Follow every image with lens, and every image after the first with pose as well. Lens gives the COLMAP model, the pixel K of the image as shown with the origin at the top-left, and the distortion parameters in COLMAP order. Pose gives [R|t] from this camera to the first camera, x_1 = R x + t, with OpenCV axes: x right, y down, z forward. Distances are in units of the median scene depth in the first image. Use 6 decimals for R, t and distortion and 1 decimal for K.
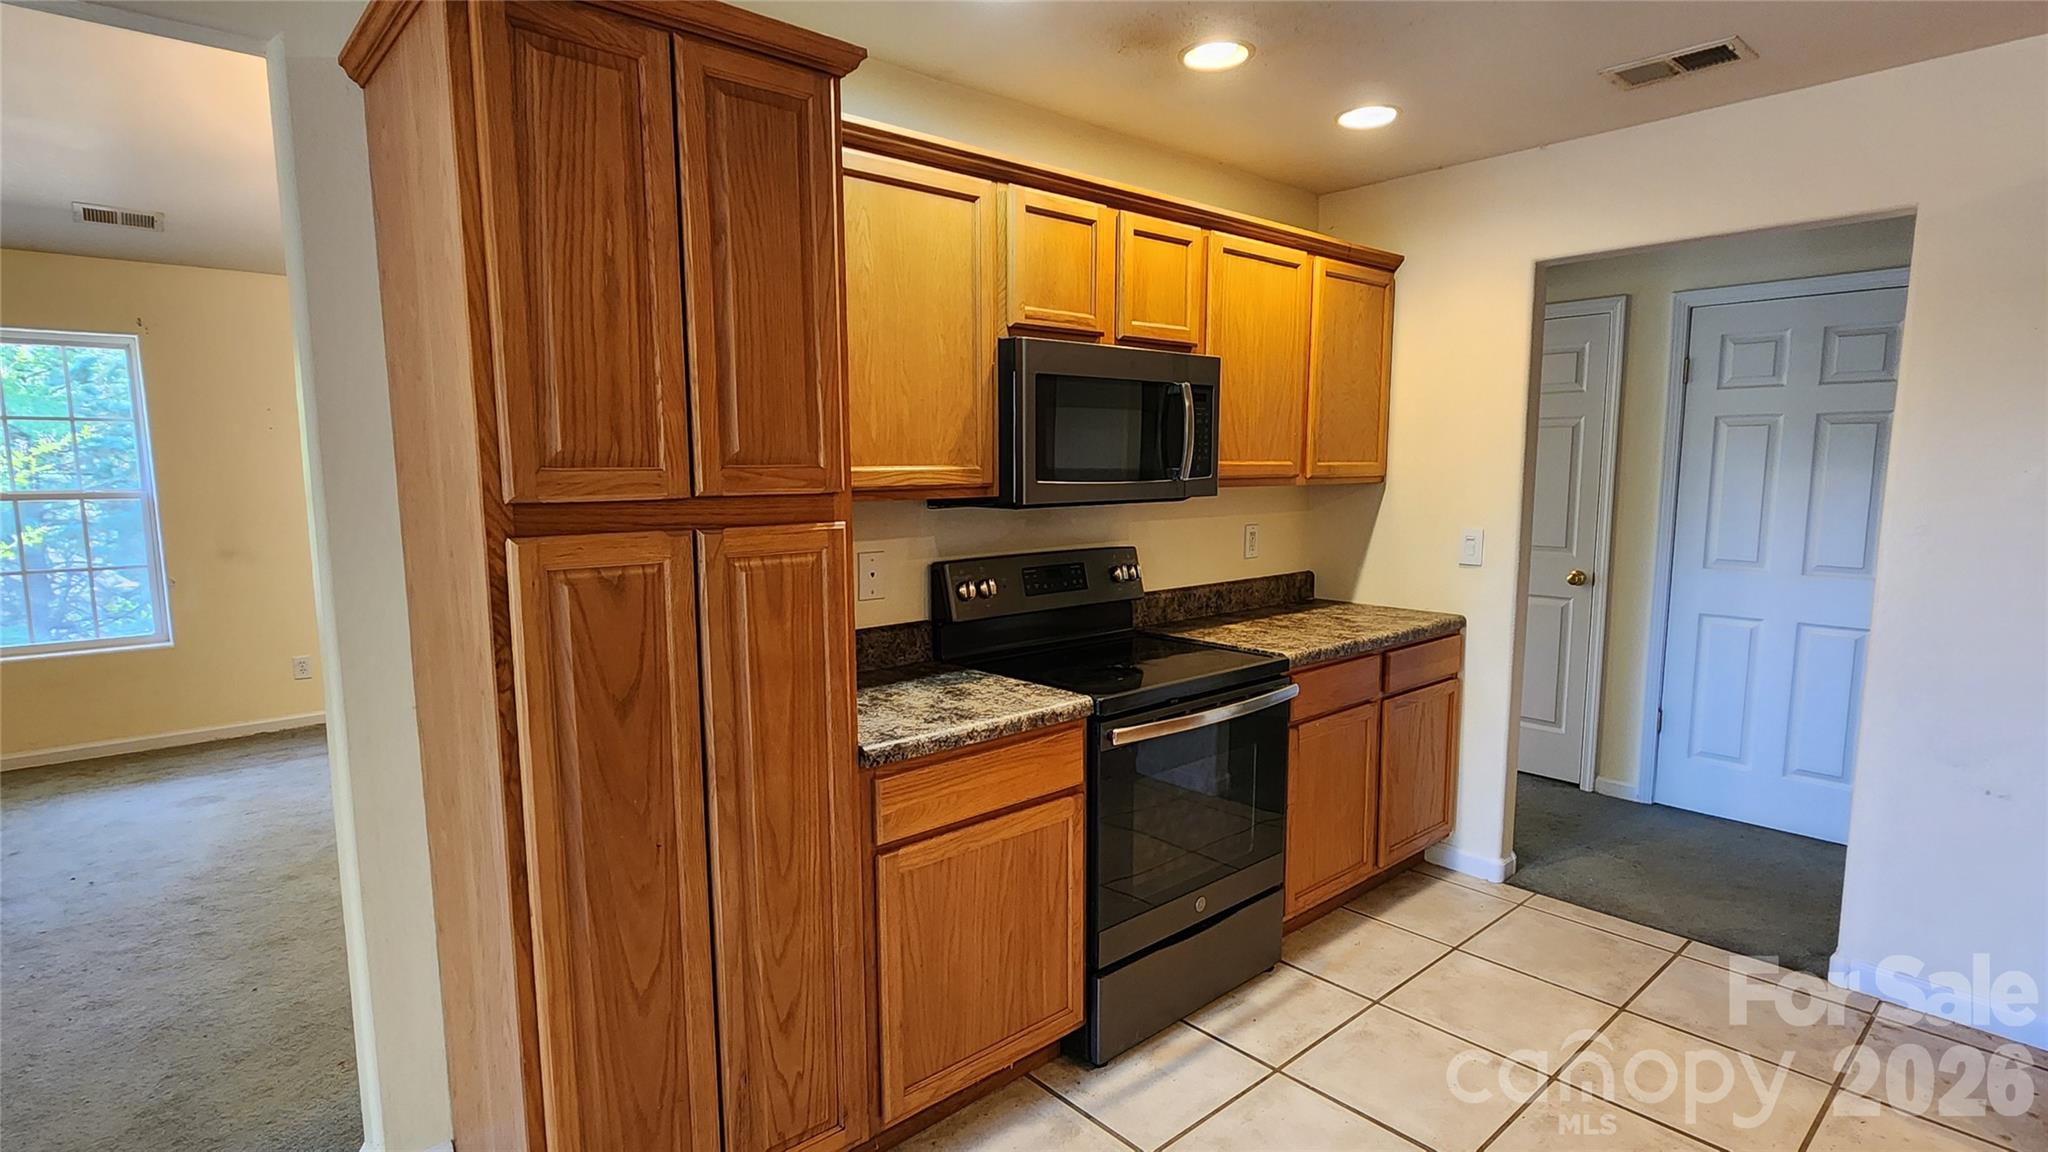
lens RADIAL K [[1010.9, 0, 1029.5], [0, 1010.9, 586.8], [0, 0, 1]] dist [-0.001772, 0.001464]
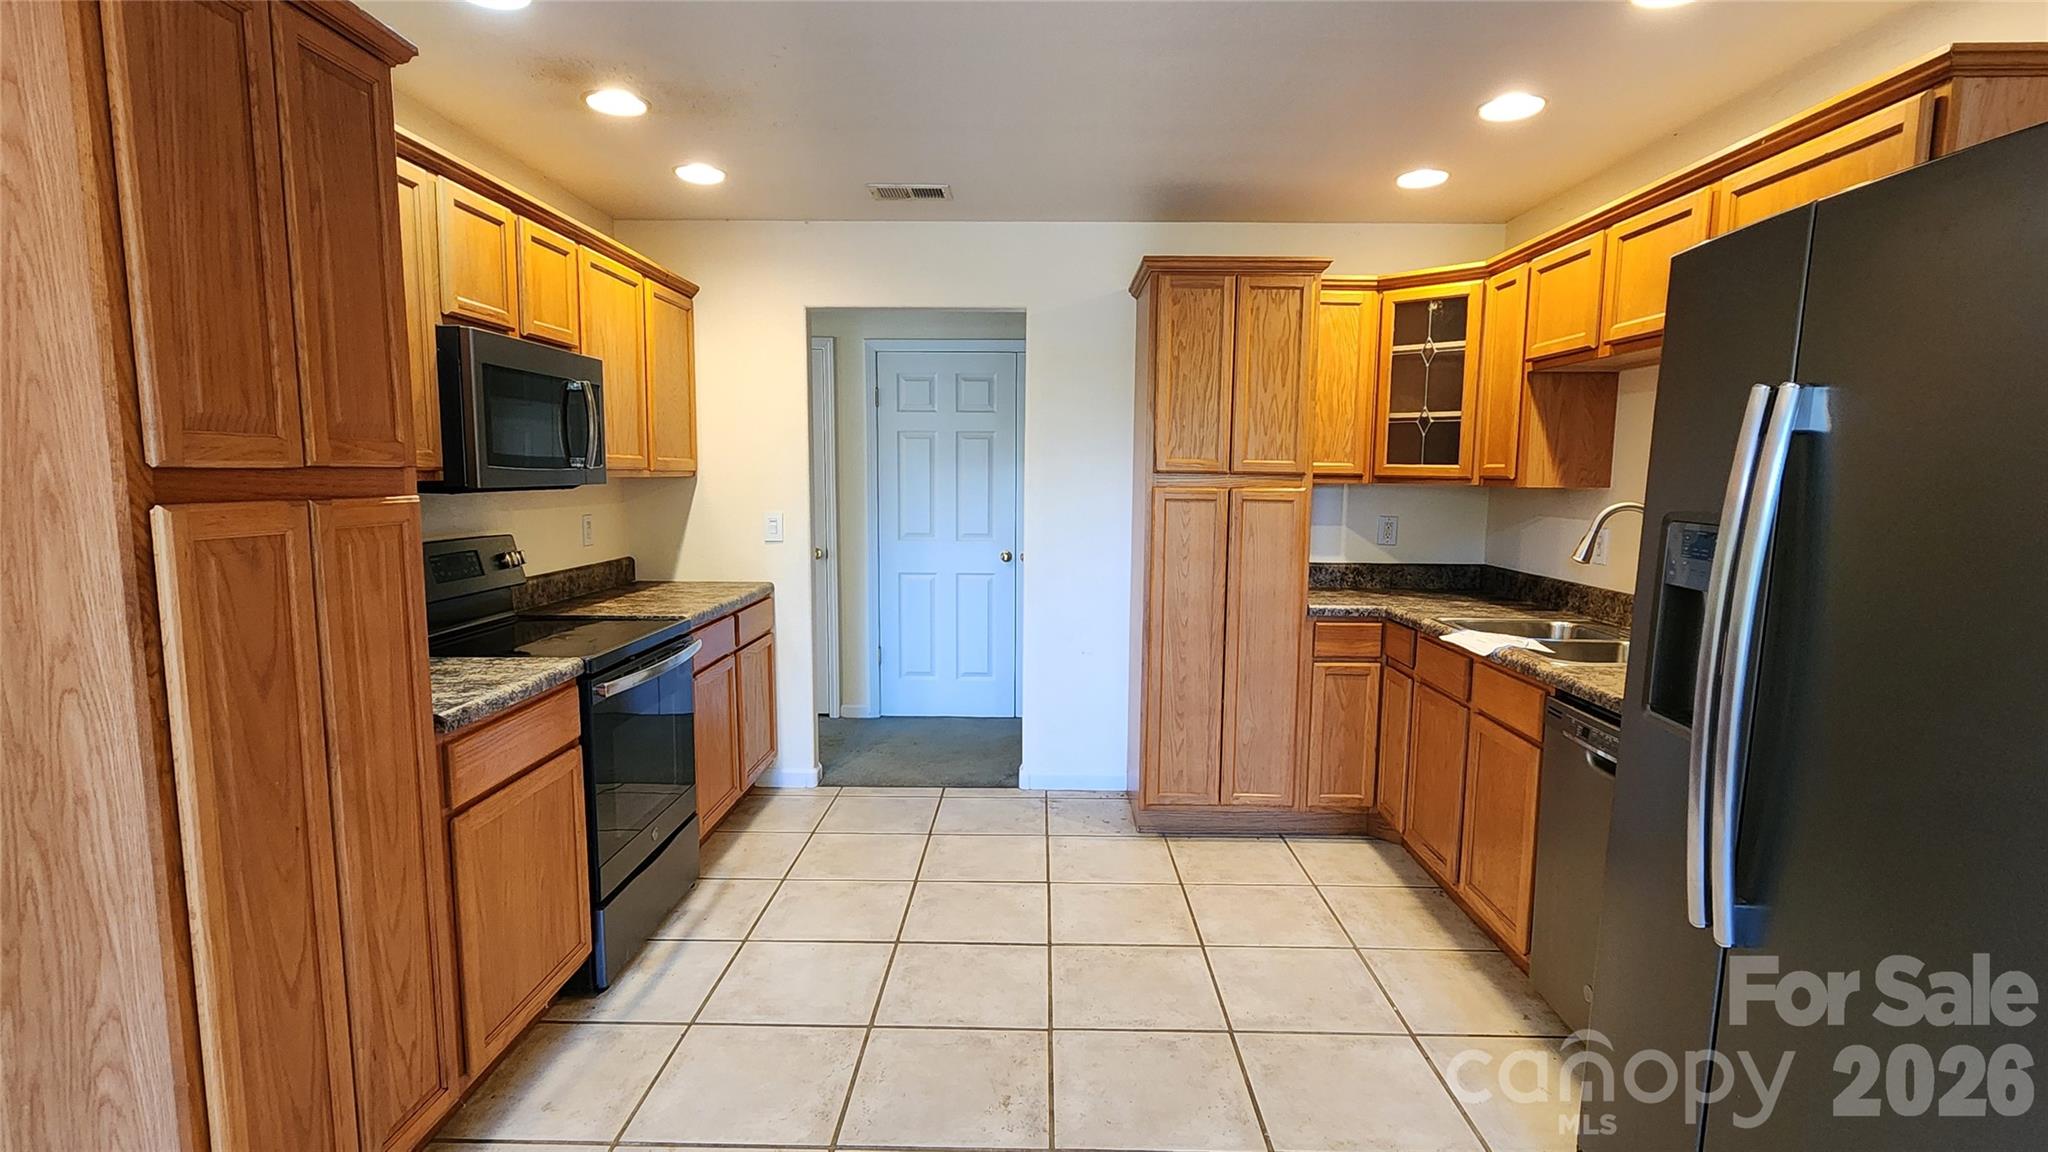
lens RADIAL K [[1010.9, 0, 1026.2], [0, 1010.9, 592.5], [0, 0, 1]] dist [-0.001772, 0.001464]
pose [[0.675593, -0.079044, 0.733026, -0.388733], [0.083232, 0.996057, 0.030696, 0.040474], [-0.732562, 0.040273, 0.679508, -0.114731]]
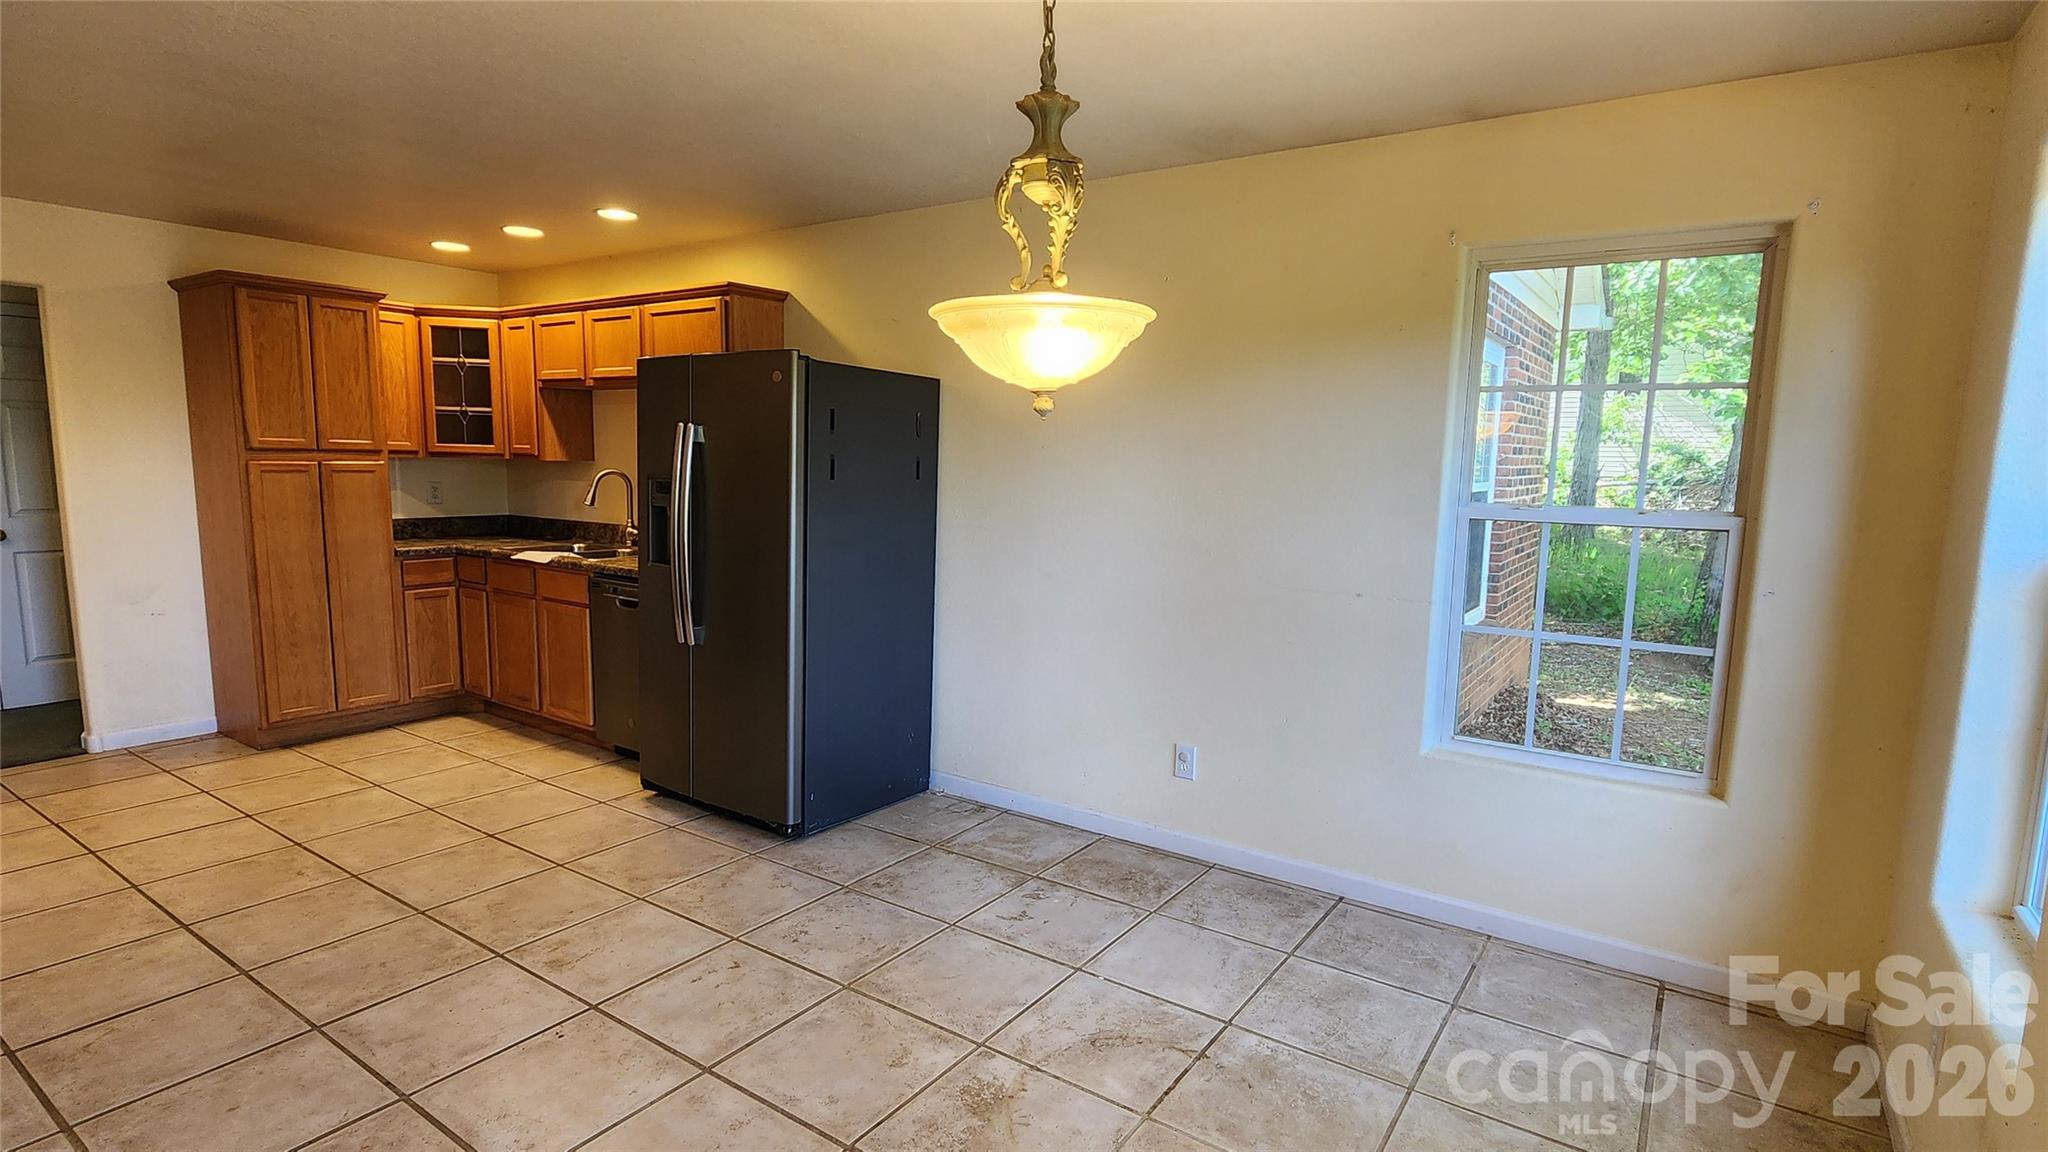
lens RADIAL K [[1010.9, 0, 1028.0], [0, 1010.9, 588.4], [0, 0, 1]] dist [-0.001772, 0.001464]
pose [[-0.236265, -0.129430, 0.963030, -1.254401], [0.104515, 0.981954, 0.157614, 0.032191], [-0.966051, 0.137889, -0.218475, -0.169094]]
